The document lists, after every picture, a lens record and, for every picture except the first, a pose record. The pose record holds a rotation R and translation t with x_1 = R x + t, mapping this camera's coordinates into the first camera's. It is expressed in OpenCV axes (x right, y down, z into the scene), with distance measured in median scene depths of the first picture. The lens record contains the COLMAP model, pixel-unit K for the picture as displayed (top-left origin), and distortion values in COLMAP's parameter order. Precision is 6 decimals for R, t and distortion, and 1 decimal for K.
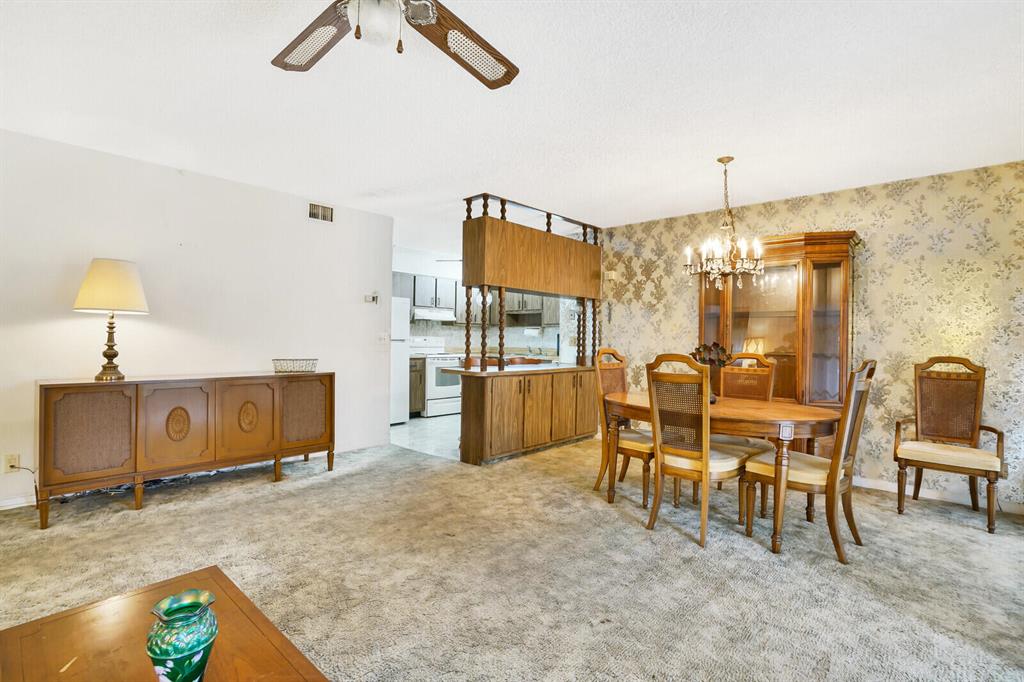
lens RADIAL K [[478.2, 0, 501.2], [0, 478.2, 340.1], [0, 0, 1]] dist [-0.028346, 0.001445]
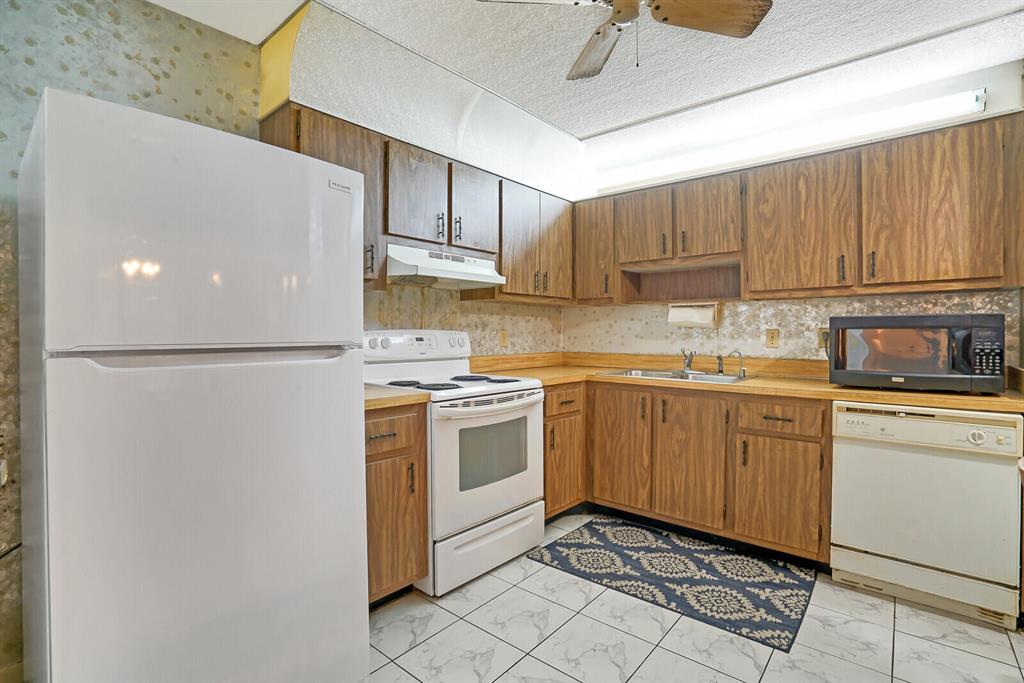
lens RADIAL K [[494.7, 0, 505.3], [0, 494.7, 332.4], [0, 0, 1]] dist [-0.061106, 0.021484]
pose [[0.999051, -0.014861, 0.040931, -0.254819], [0.014926, 0.999888, -0.001279, -0.010563], [-0.040907, 0.001889, 0.999161, 1.457928]]
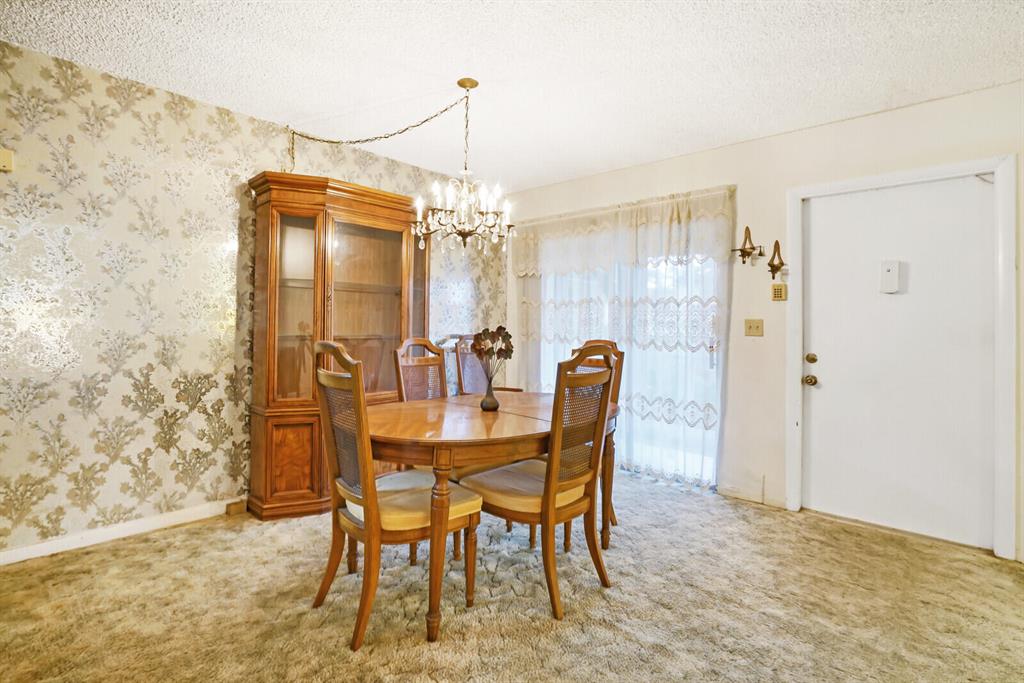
lens RADIAL K [[486.7, 0, 523.7], [0, 486.7, 319.0], [0, 0, 1]] dist [-0.038789, 0.020545]
pose [[-0.046321, -0.000821, 0.998926, -0.293655], [-0.008827, 0.999961, 0.000413, -0.005548], [-0.998888, -0.008799, -0.046327, 0.948696]]
